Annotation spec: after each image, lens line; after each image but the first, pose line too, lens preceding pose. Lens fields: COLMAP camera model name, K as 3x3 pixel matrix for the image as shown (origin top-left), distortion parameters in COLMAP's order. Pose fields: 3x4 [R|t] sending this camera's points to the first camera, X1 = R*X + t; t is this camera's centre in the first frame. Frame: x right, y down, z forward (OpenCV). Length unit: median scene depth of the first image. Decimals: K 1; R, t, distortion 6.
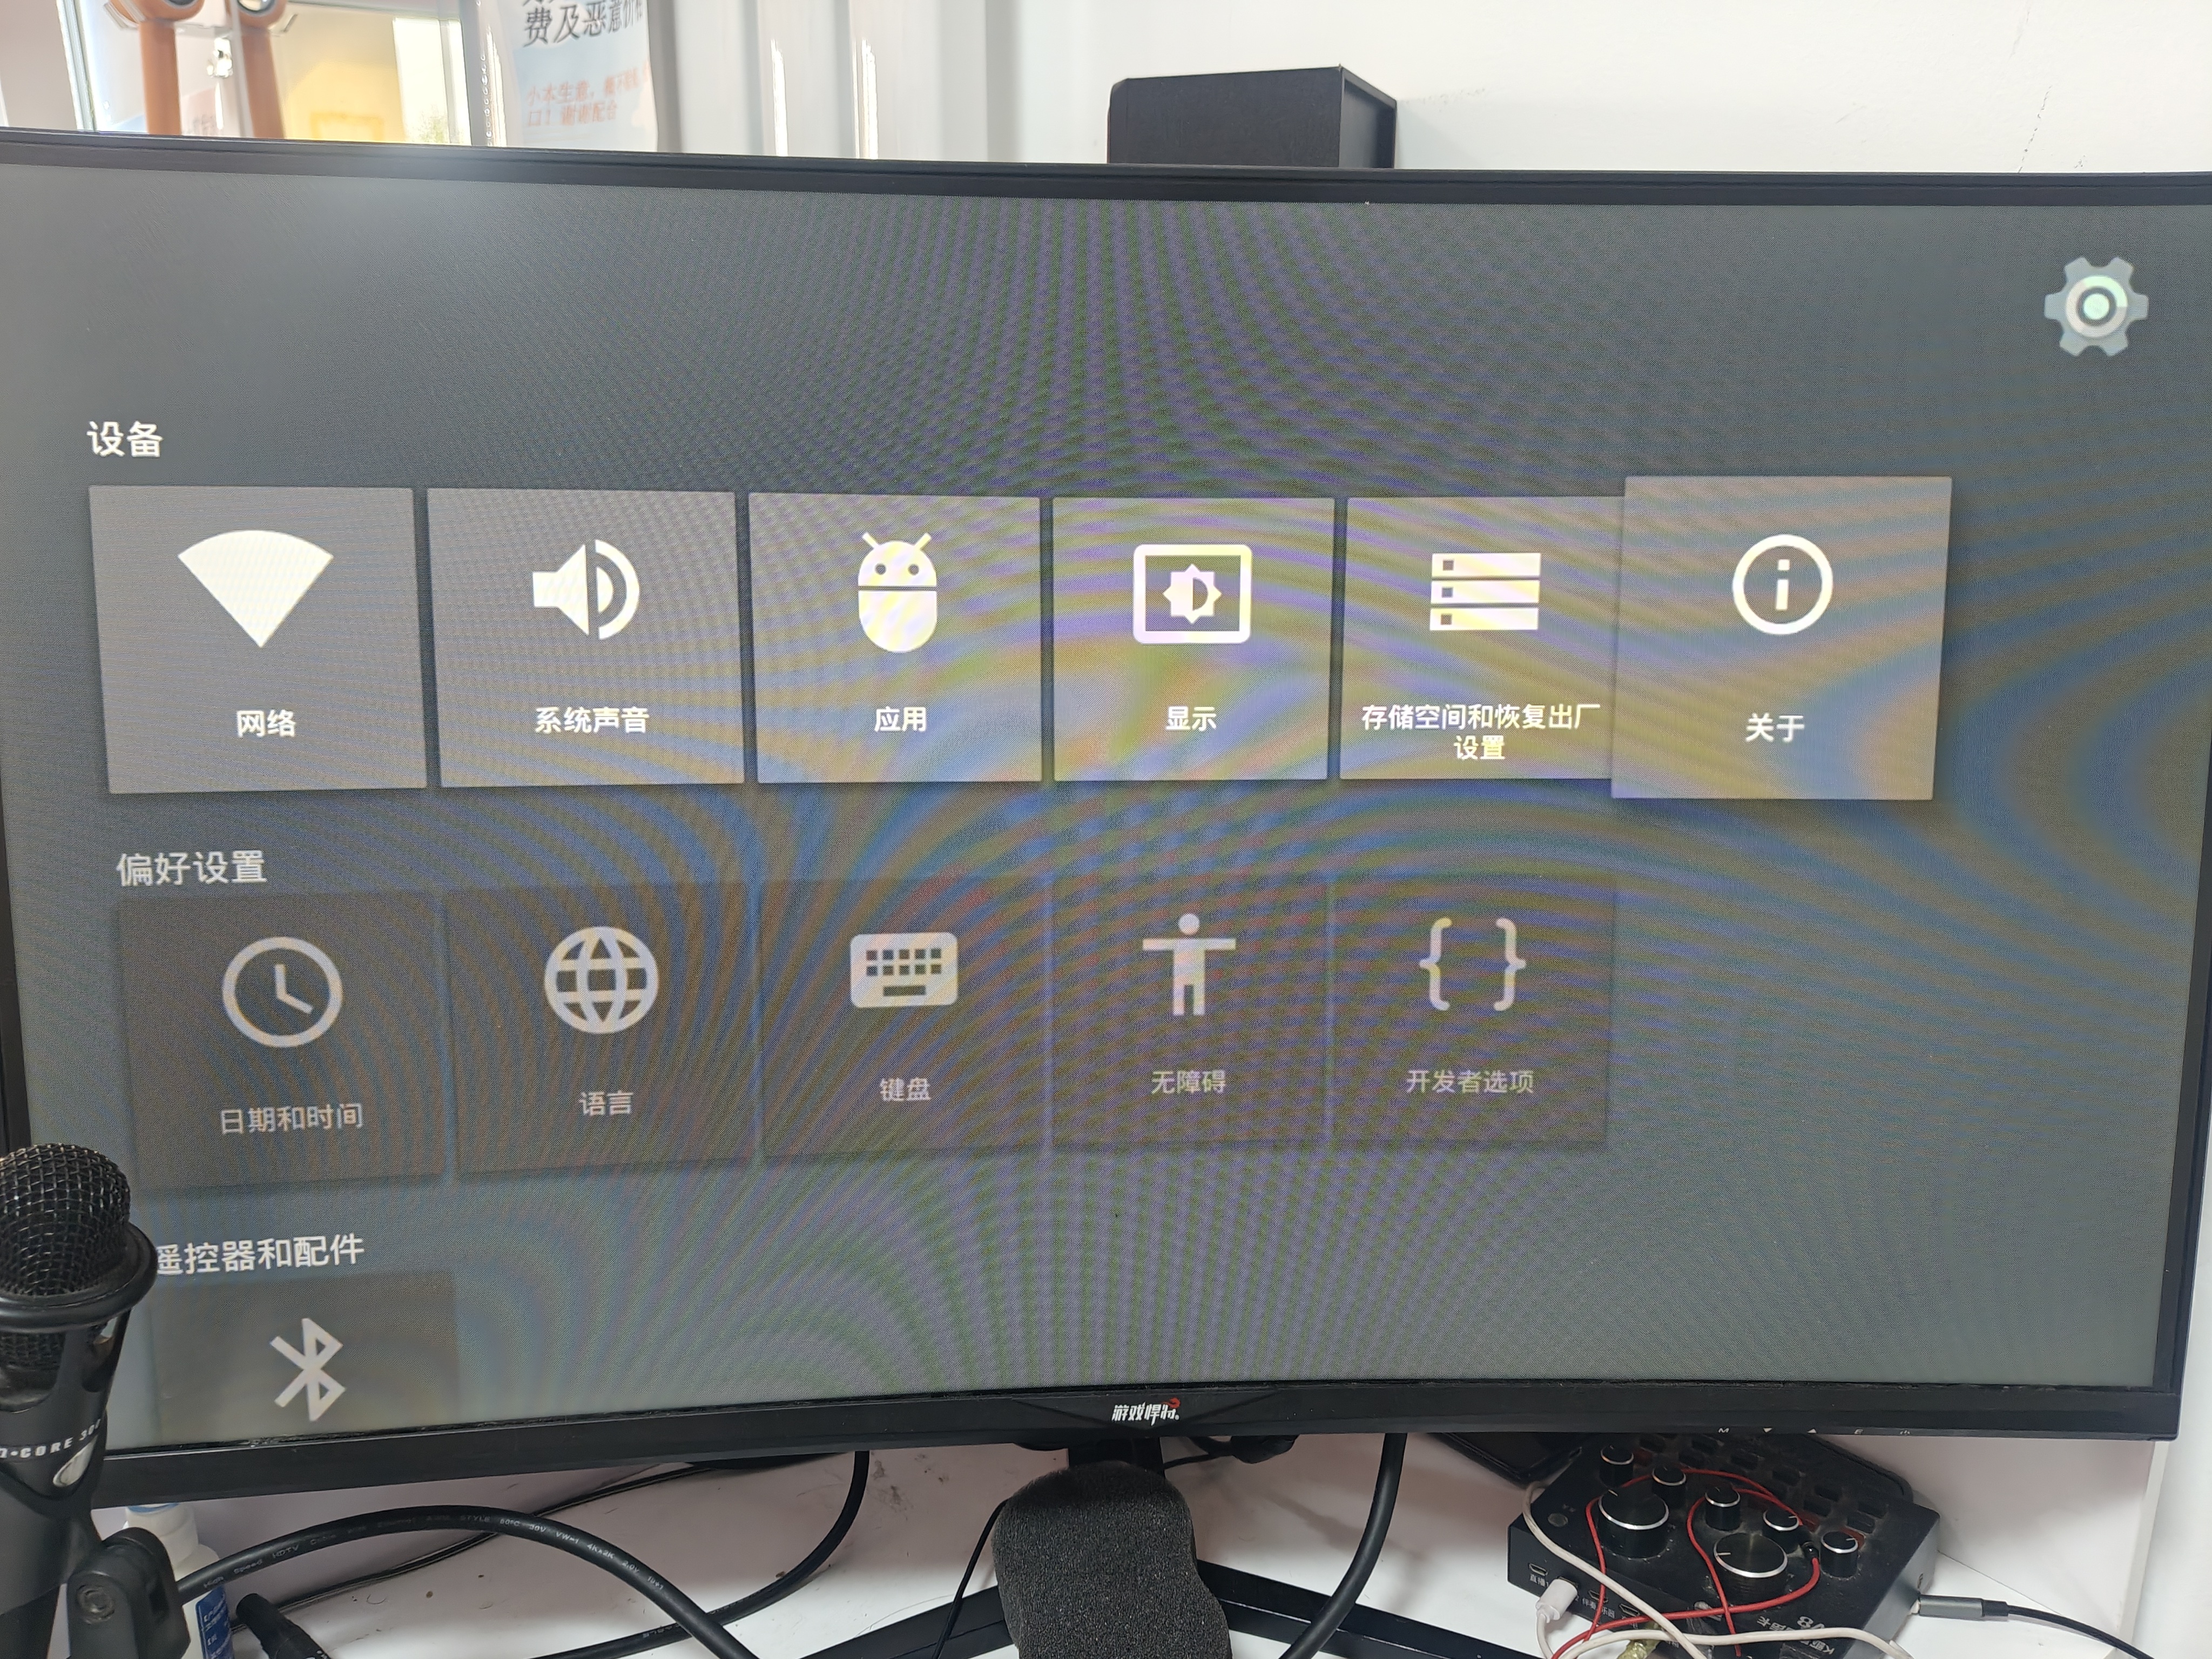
lens RADIAL K [[1837.4, 0, 1114.4], [0, 1837.4, 834.0], [0, 0, 1]] dist [-0.014965, -0.027343]
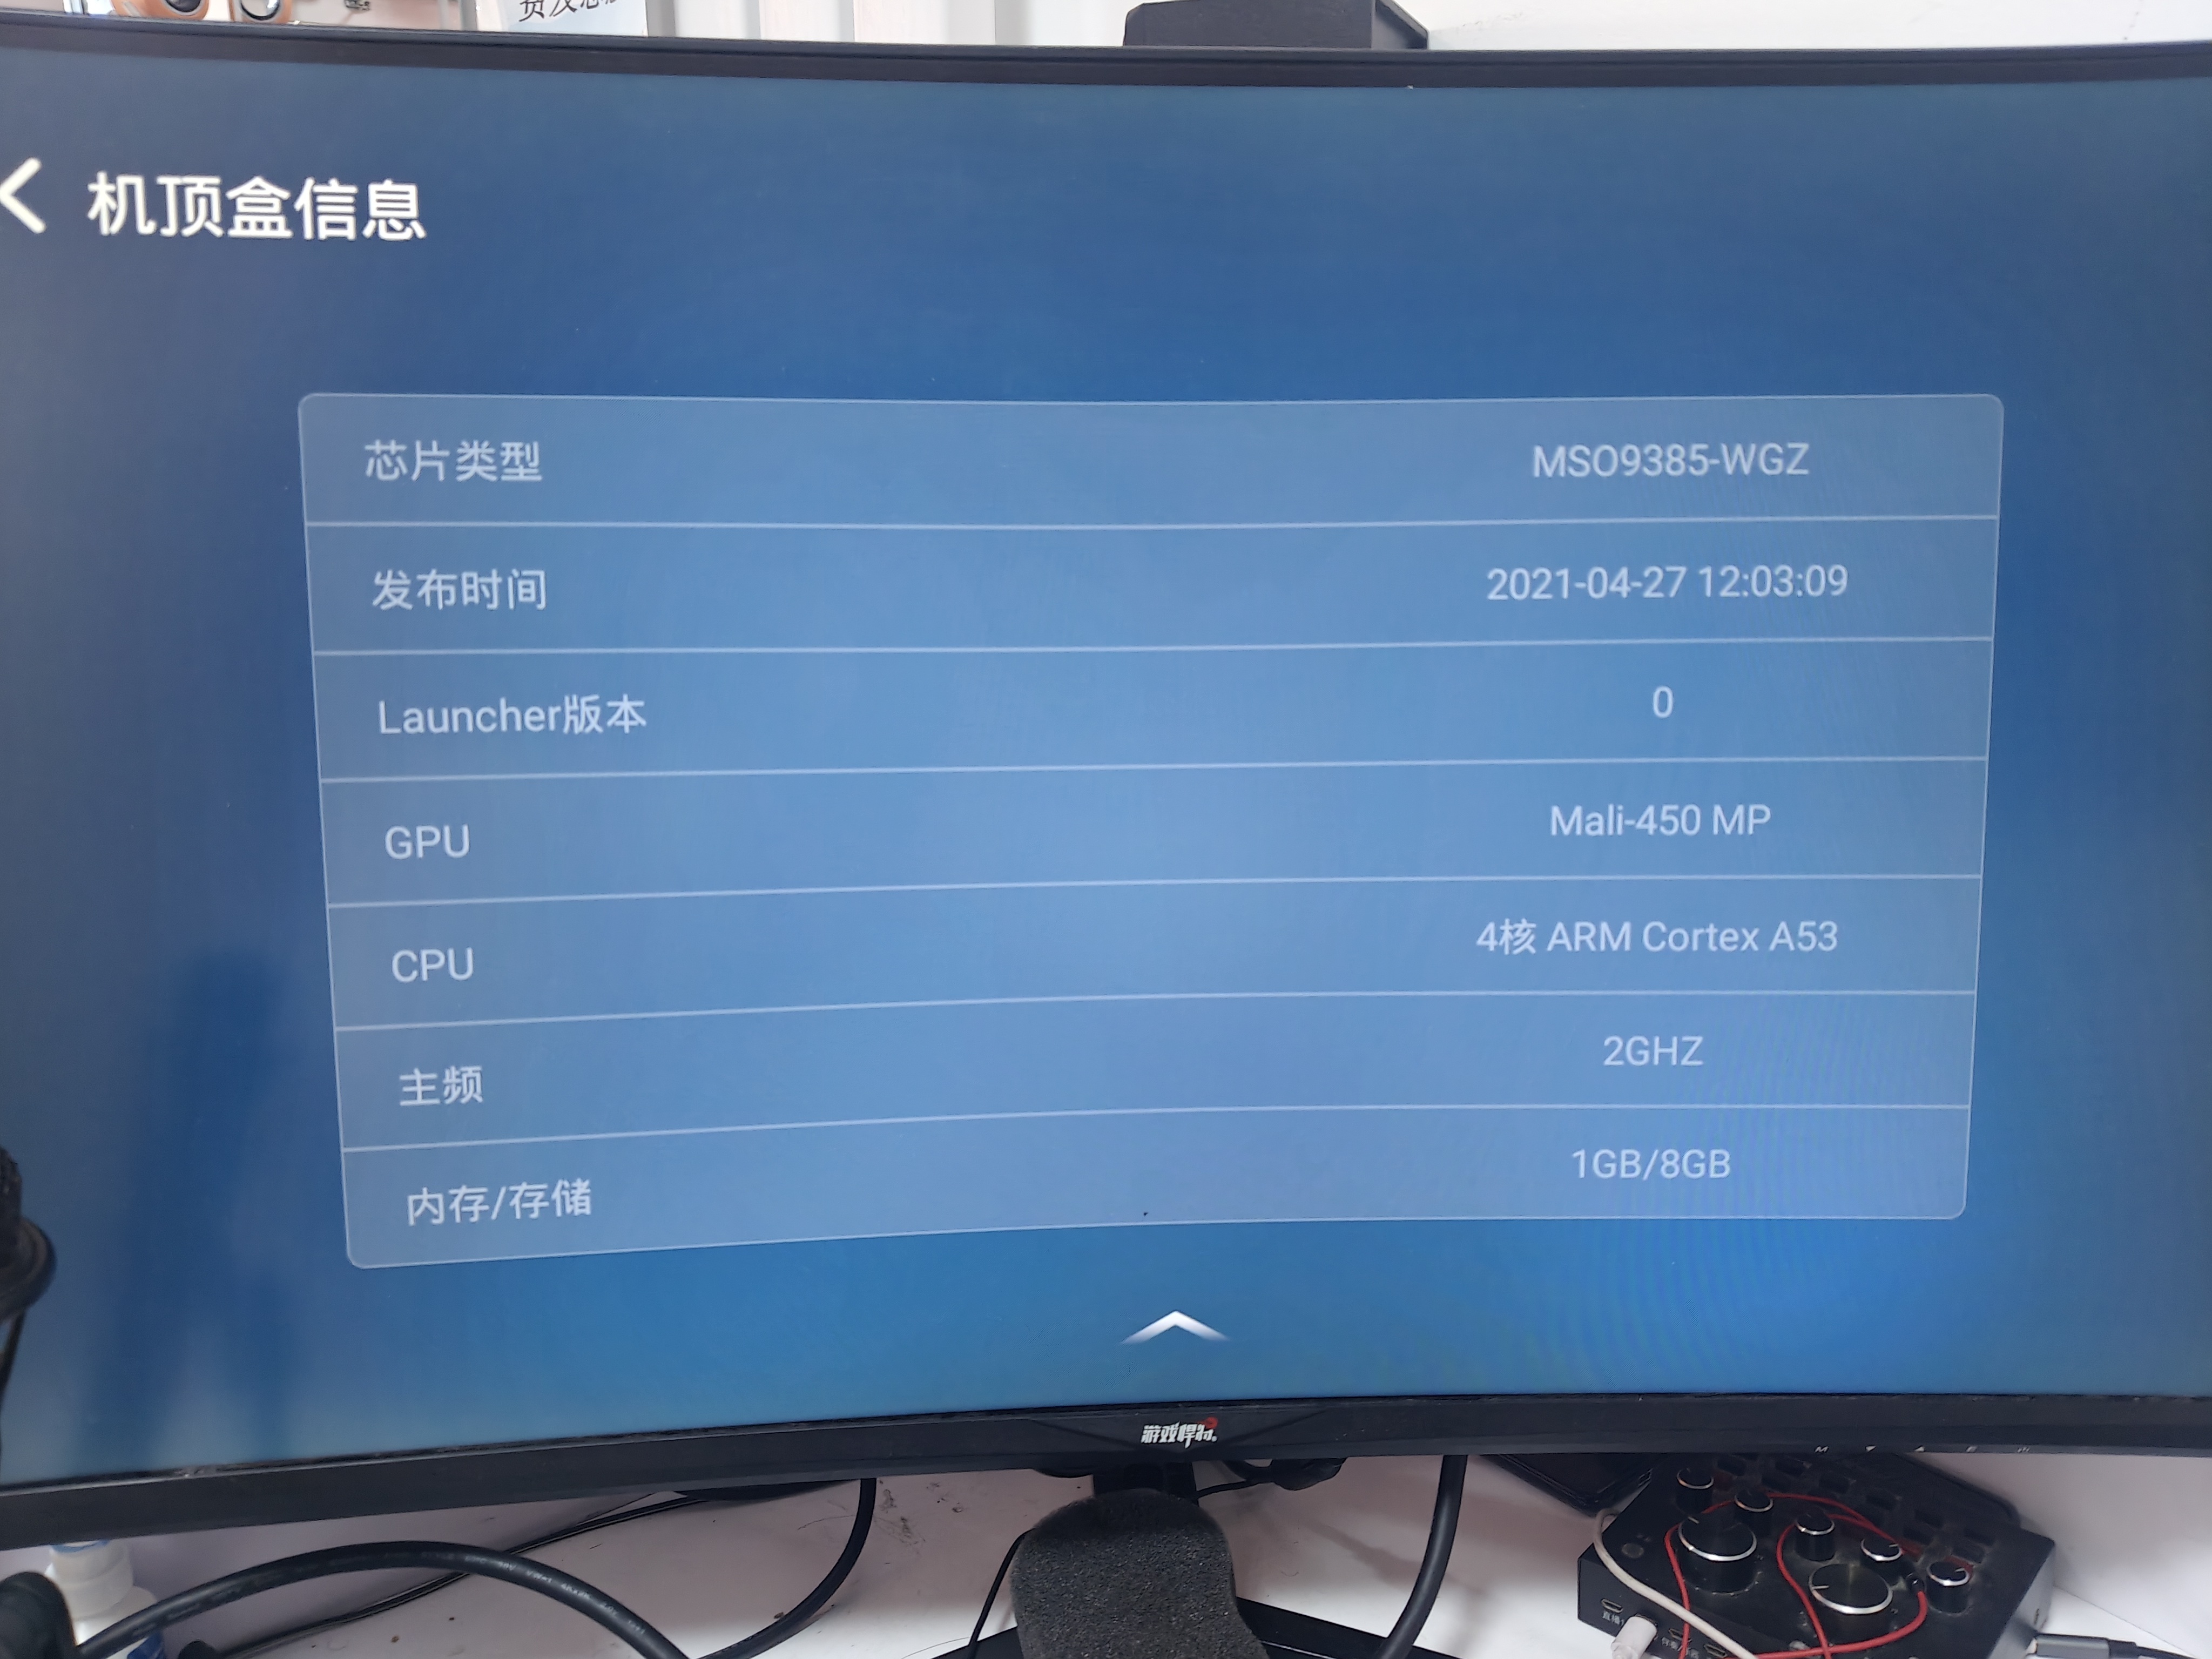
lens RADIAL K [[1837.4, 0, 1120.0], [0, 1837.4, 823.4], [0, 0, 1]] dist [-0.014965, -0.027343]
pose [[0.999947, -0.007838, -0.006624, -0.003443], [0.007712, 0.999793, -0.018812, 0.029678], [0.006770, 0.018759, 0.999801, 0.085995]]
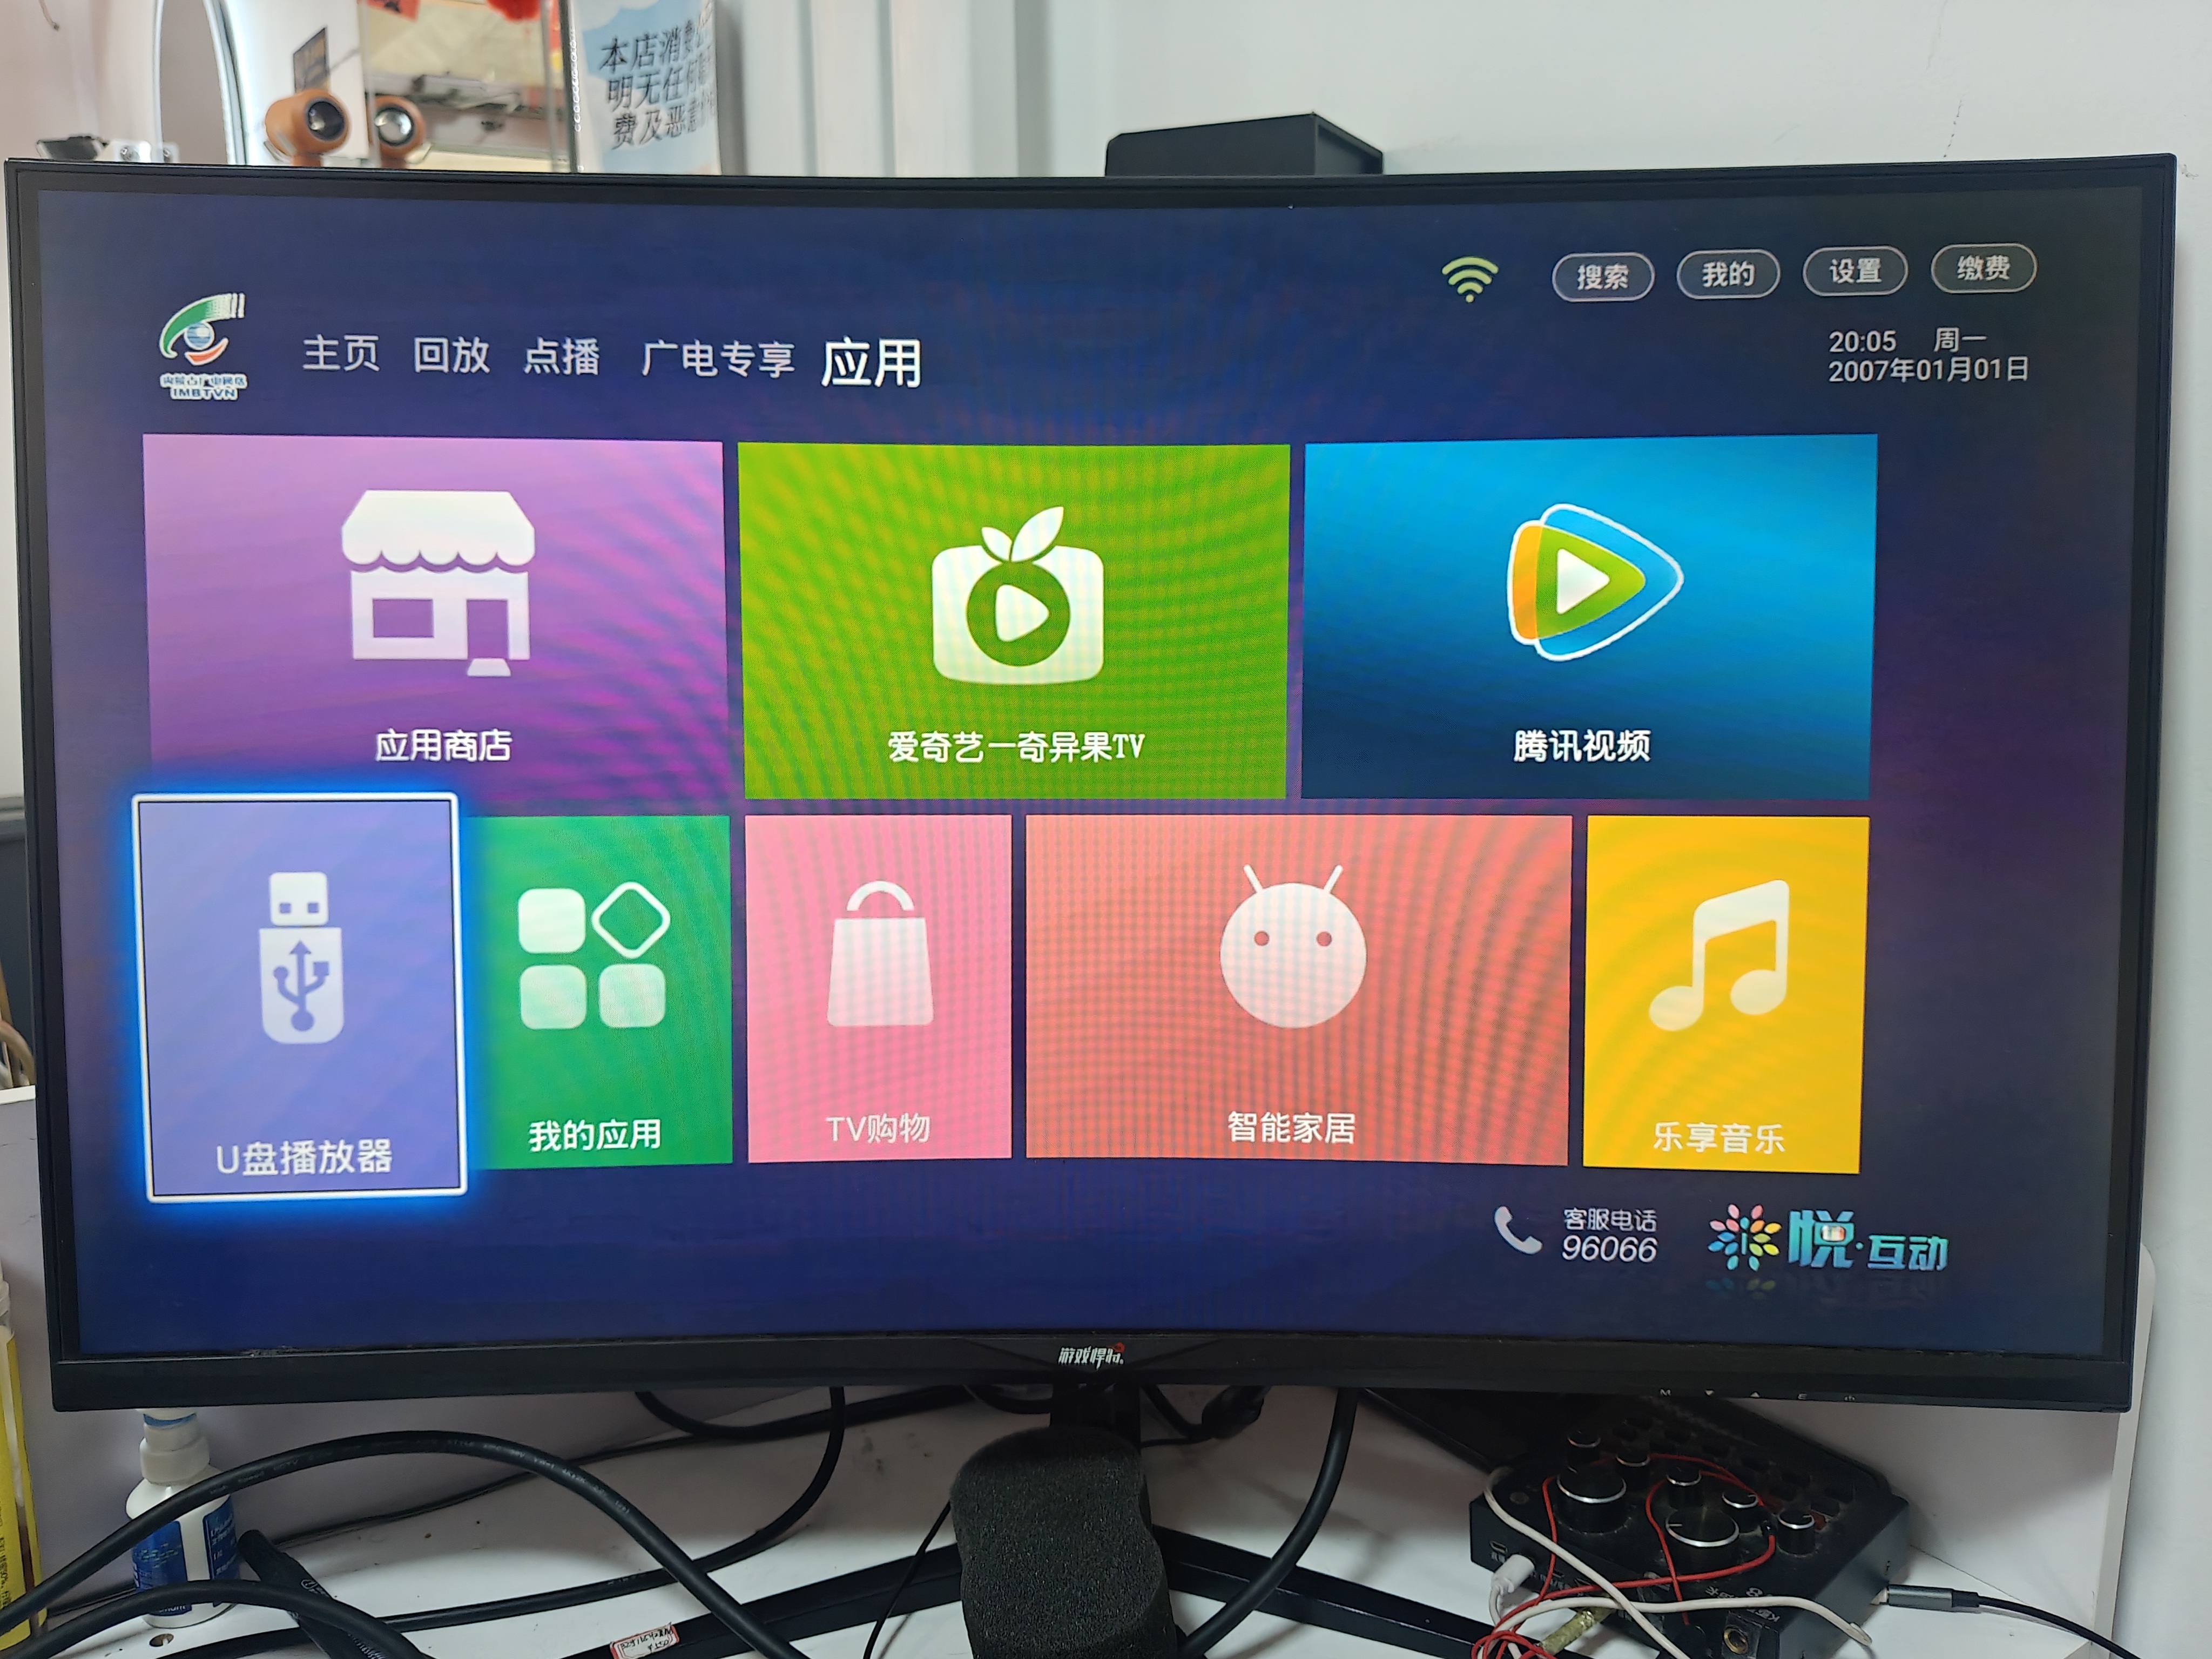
lens RADIAL K [[1837.4, 0, 1107.4], [0, 1837.4, 820.4], [0, 0, 1]] dist [-0.014965, -0.027343]
pose [[0.997237, 0.002315, -0.074243, 0.092330], [-0.008025, 0.997022, -0.076698, 0.084262], [0.073845, 0.077082, 0.994286, -0.047368]]
